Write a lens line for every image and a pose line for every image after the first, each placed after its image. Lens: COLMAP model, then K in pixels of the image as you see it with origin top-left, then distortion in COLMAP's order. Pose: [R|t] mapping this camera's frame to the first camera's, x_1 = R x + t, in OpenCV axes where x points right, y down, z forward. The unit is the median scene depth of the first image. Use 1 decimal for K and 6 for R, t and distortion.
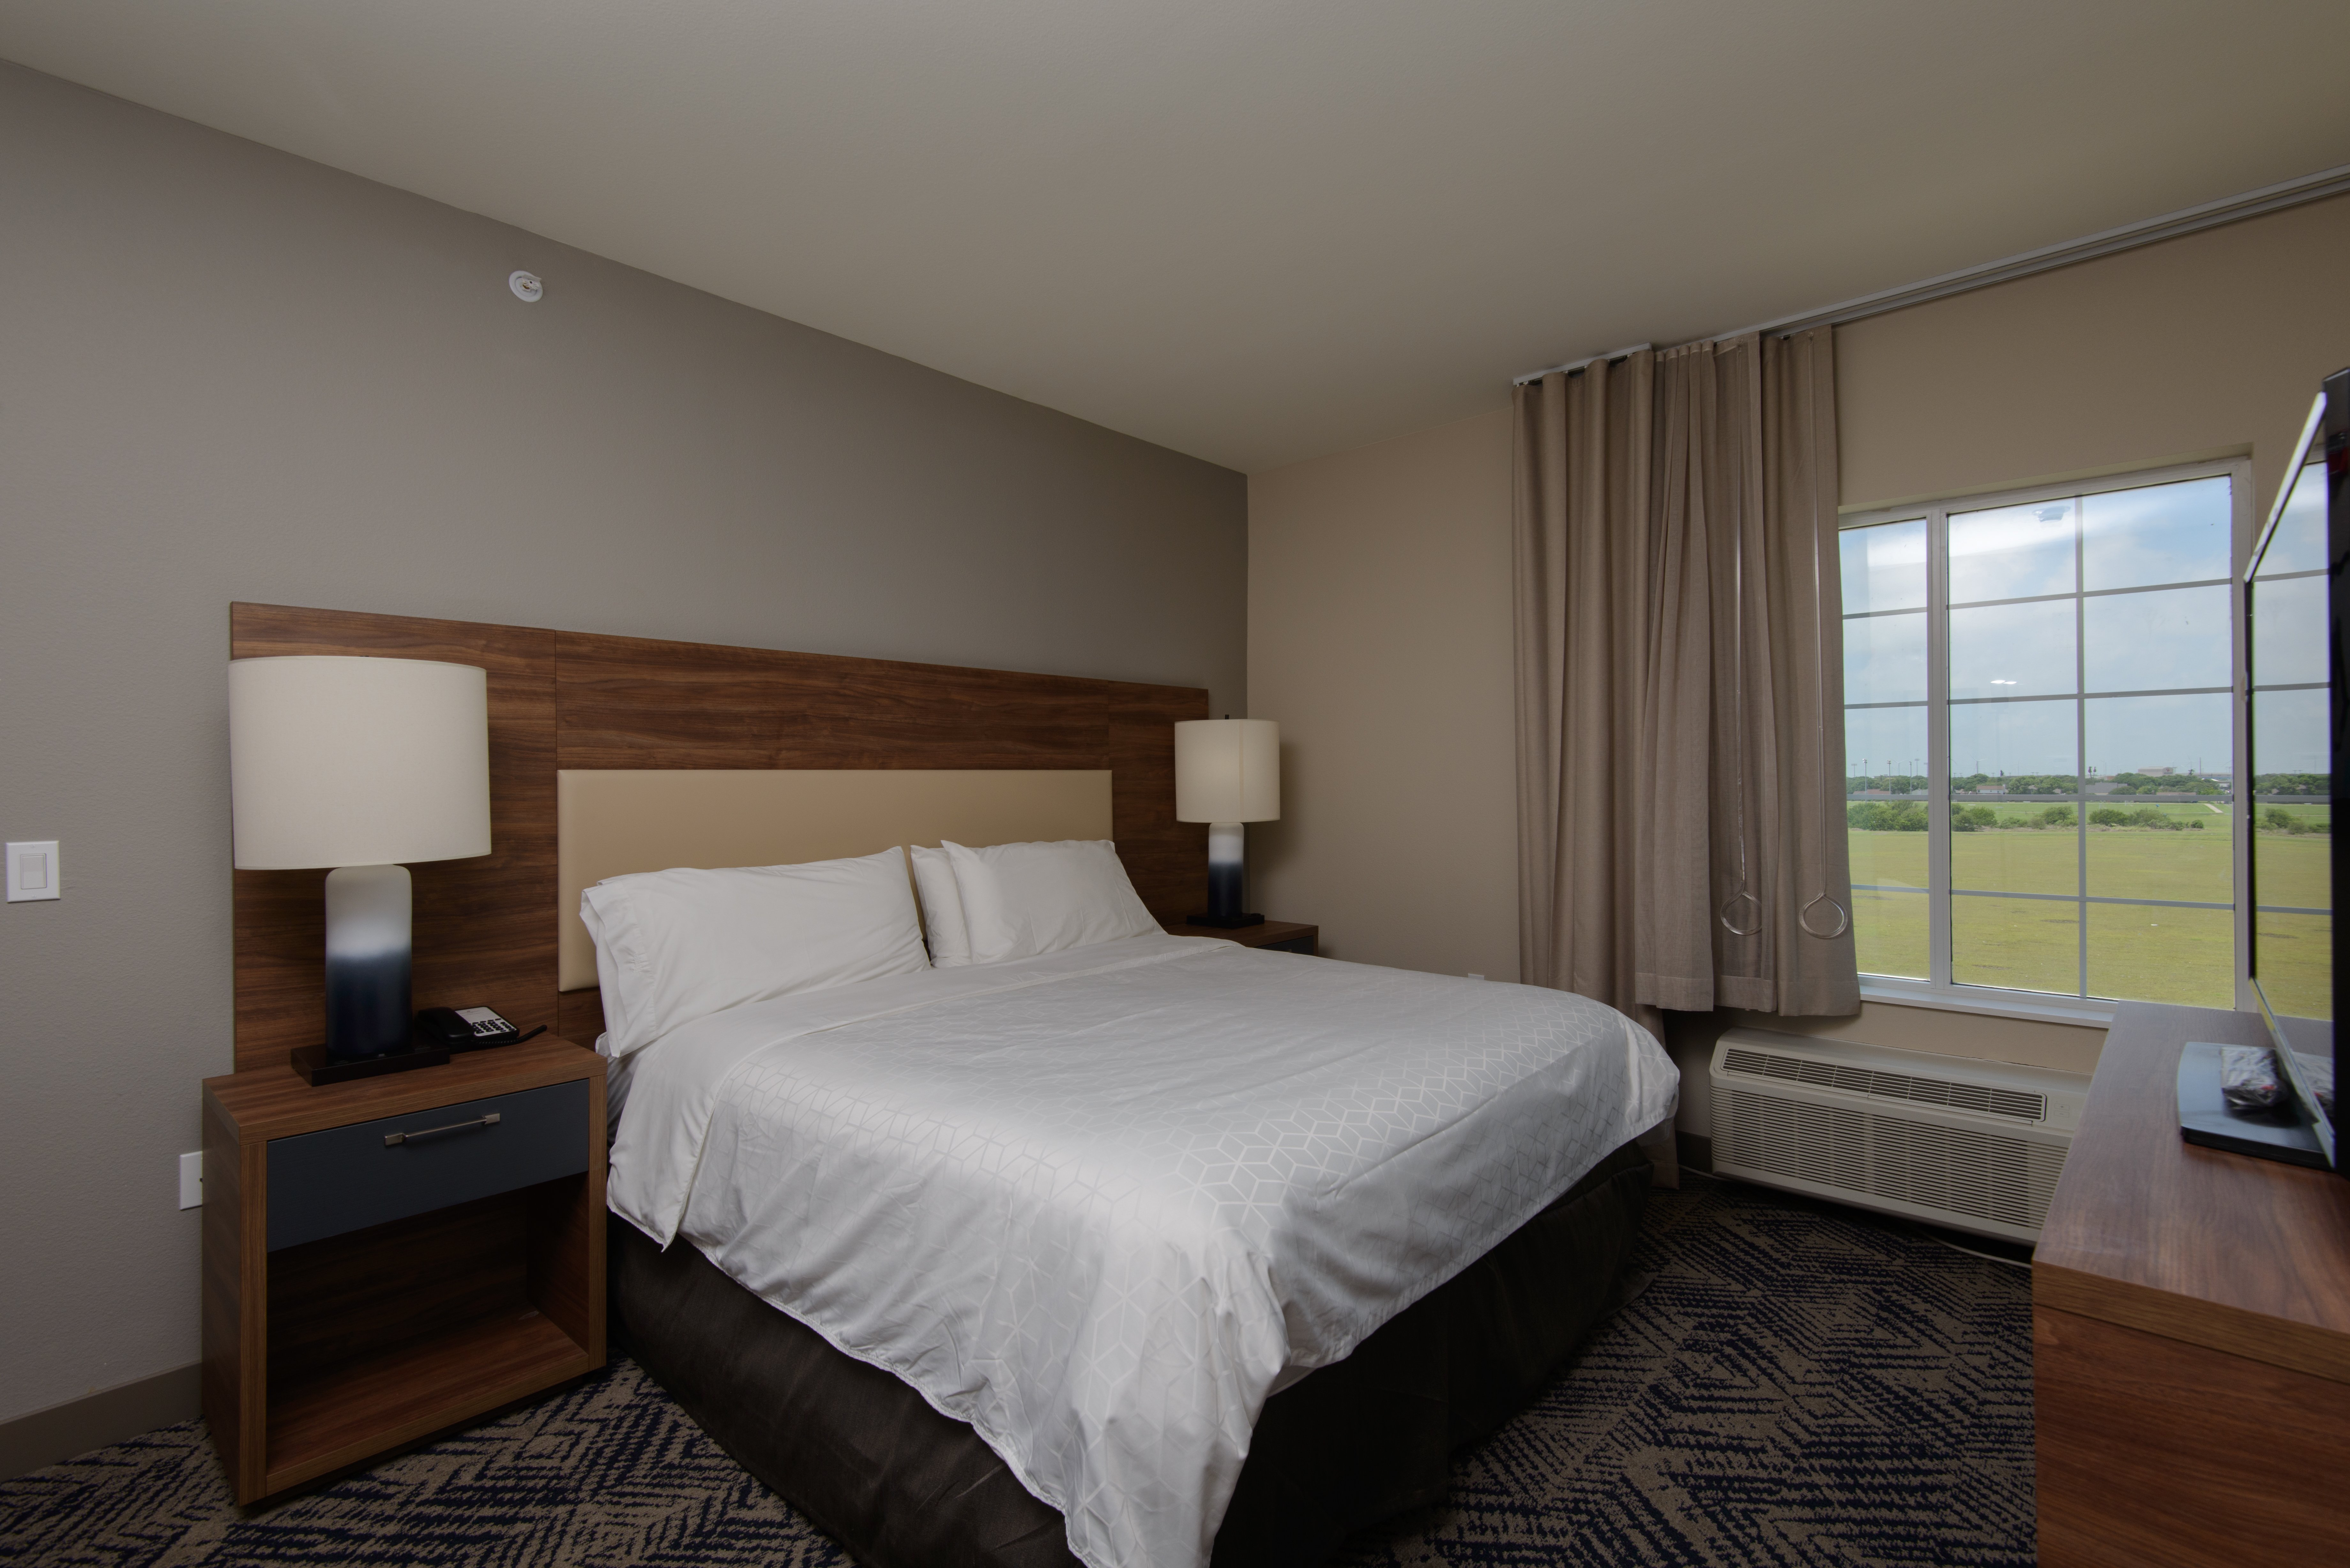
lens RADIAL K [[1056.4, 0, 1175.0], [0, 1056.4, 784.0], [0, 0, 1]] dist [0.001221, -0.000517]
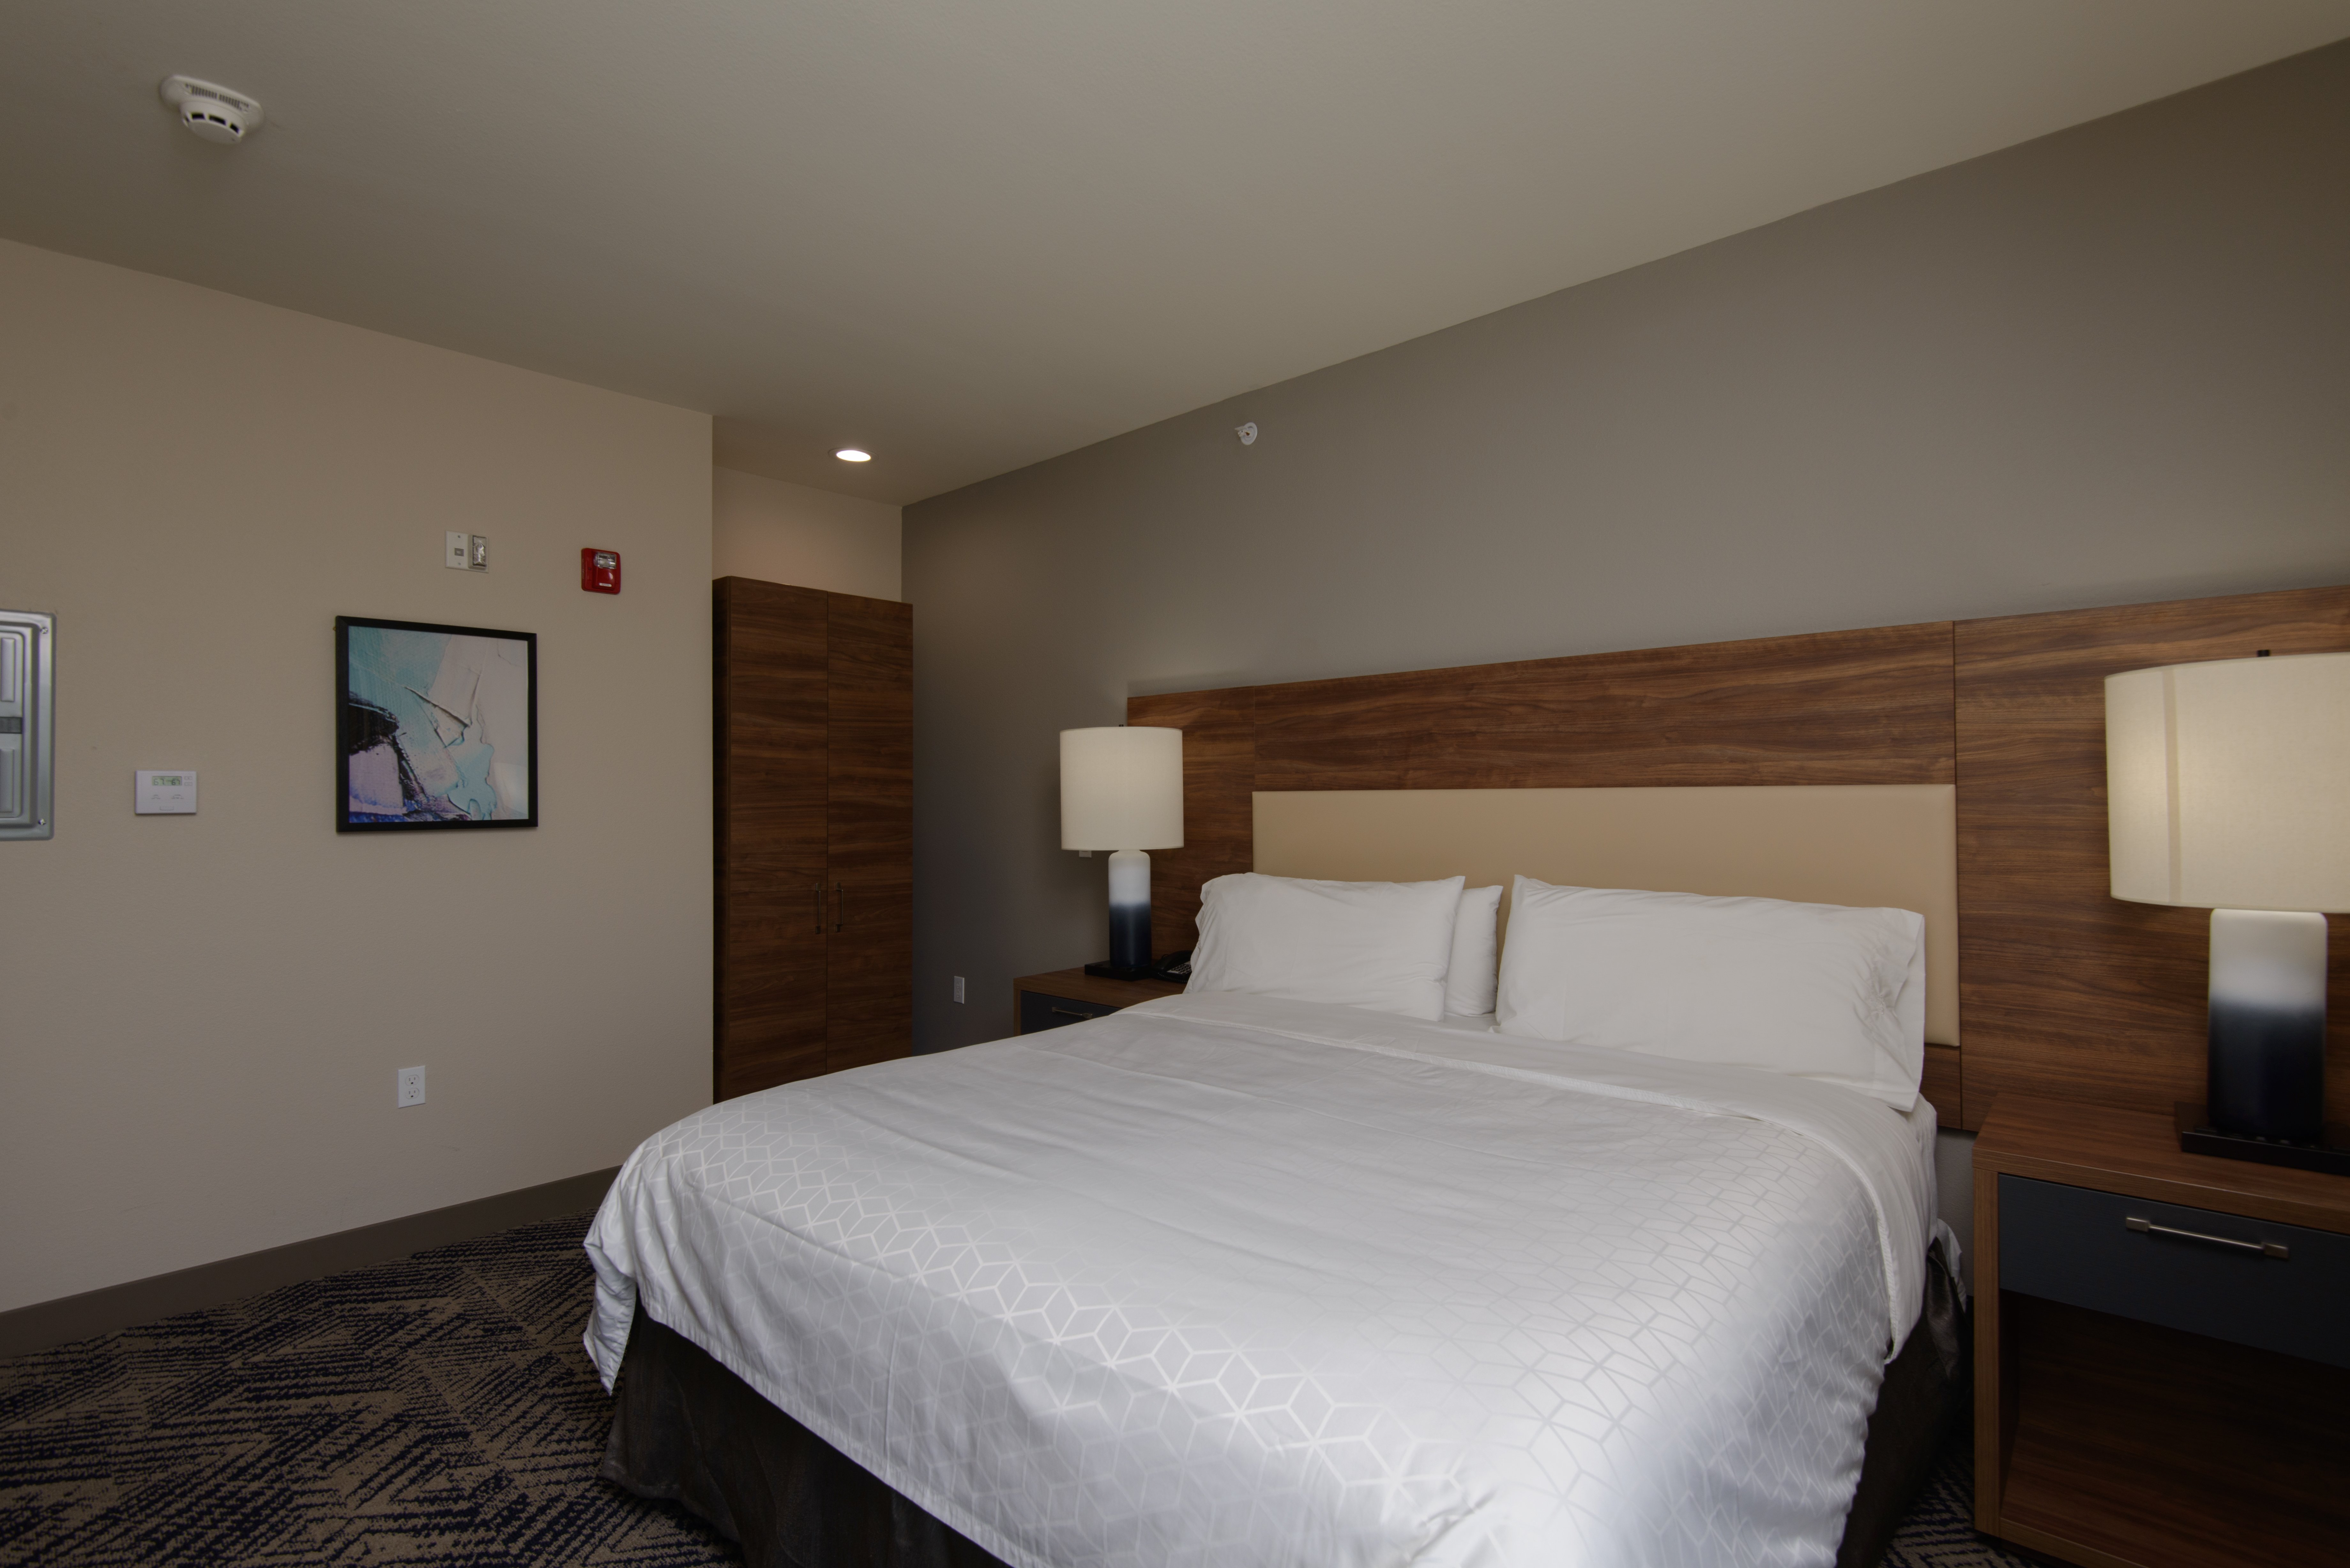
lens RADIAL K [[1137.3, 0, 1175.0], [0, 1137.3, 784.0], [0, 0, 1]] dist [0.001518, 0.000839]
pose [[-0.005214, -0.009012, -0.999946, 0.913601], [-0.000521, 0.999959, -0.009010, -0.011801], [0.999986, 0.000474, -0.005219, 1.007386]]
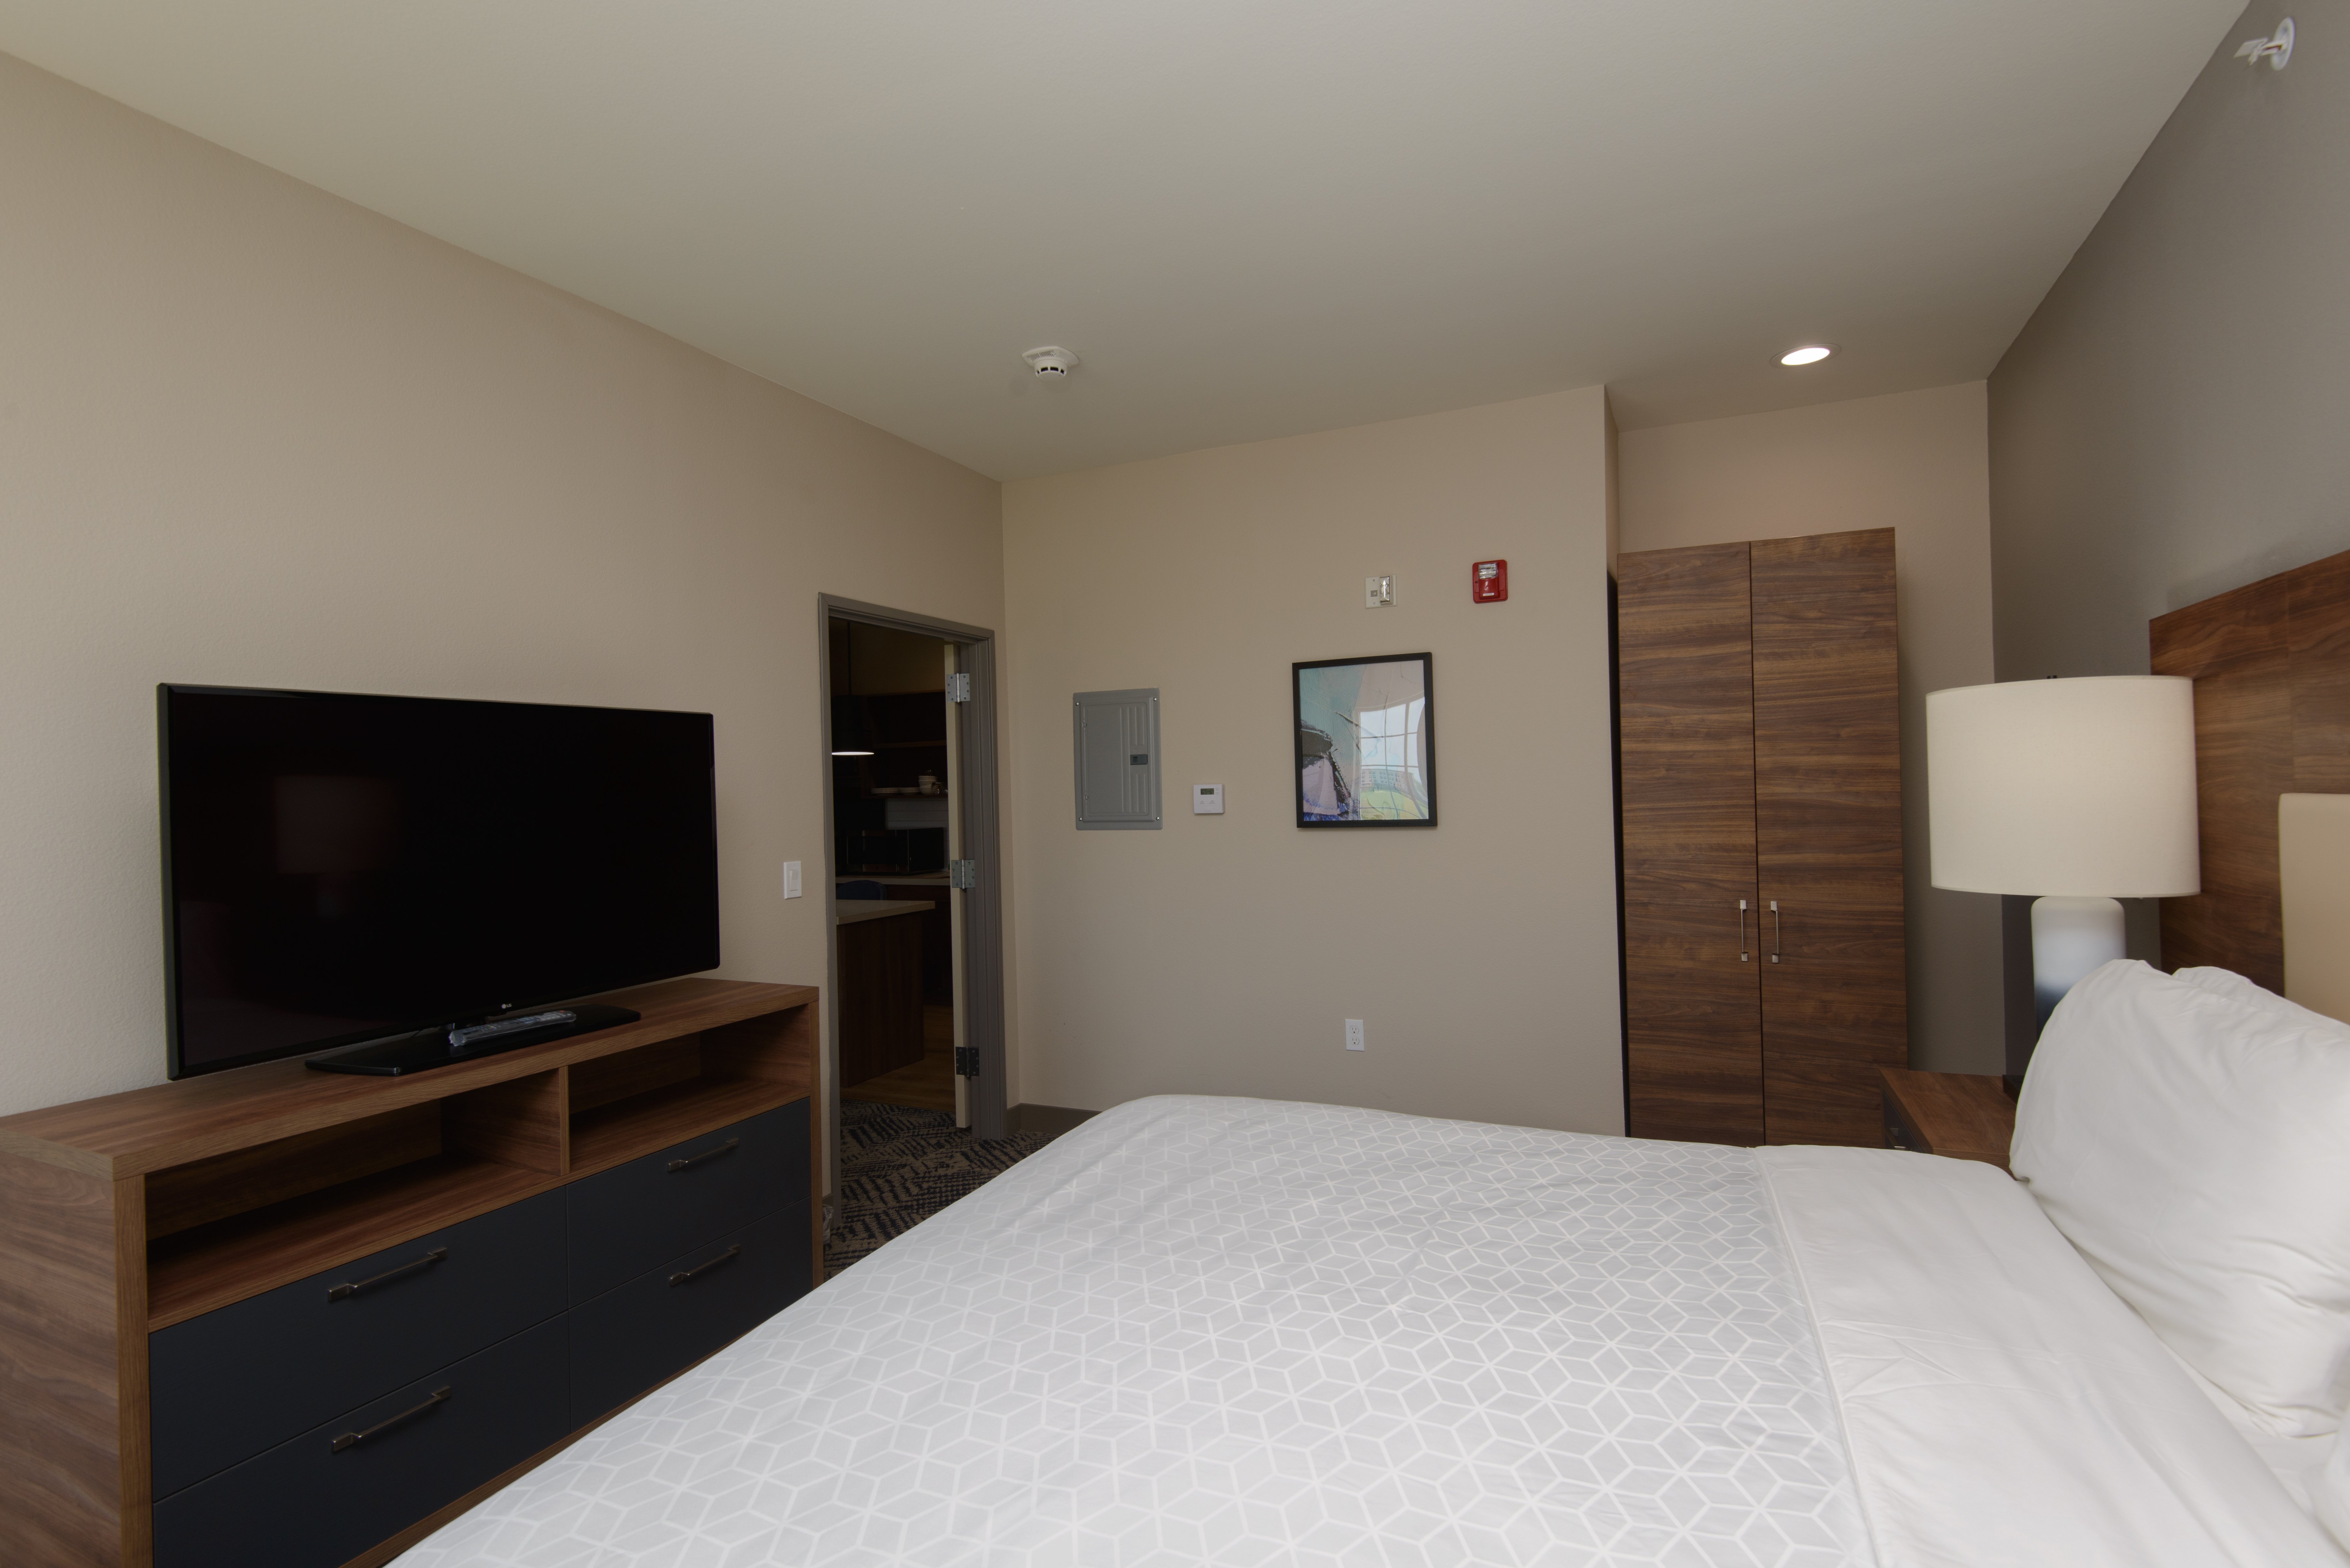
lens RADIAL K [[1137.3, 0, 1175.0], [0, 1137.3, 784.0], [0, 0, 1]] dist [0.001518, 0.000839]
pose [[-0.962541, 0.022985, -0.270159, 0.255649], [0.023754, 0.999718, 0.000425, -0.038830], [0.270093, -0.006008, -0.962816, 1.631542]]
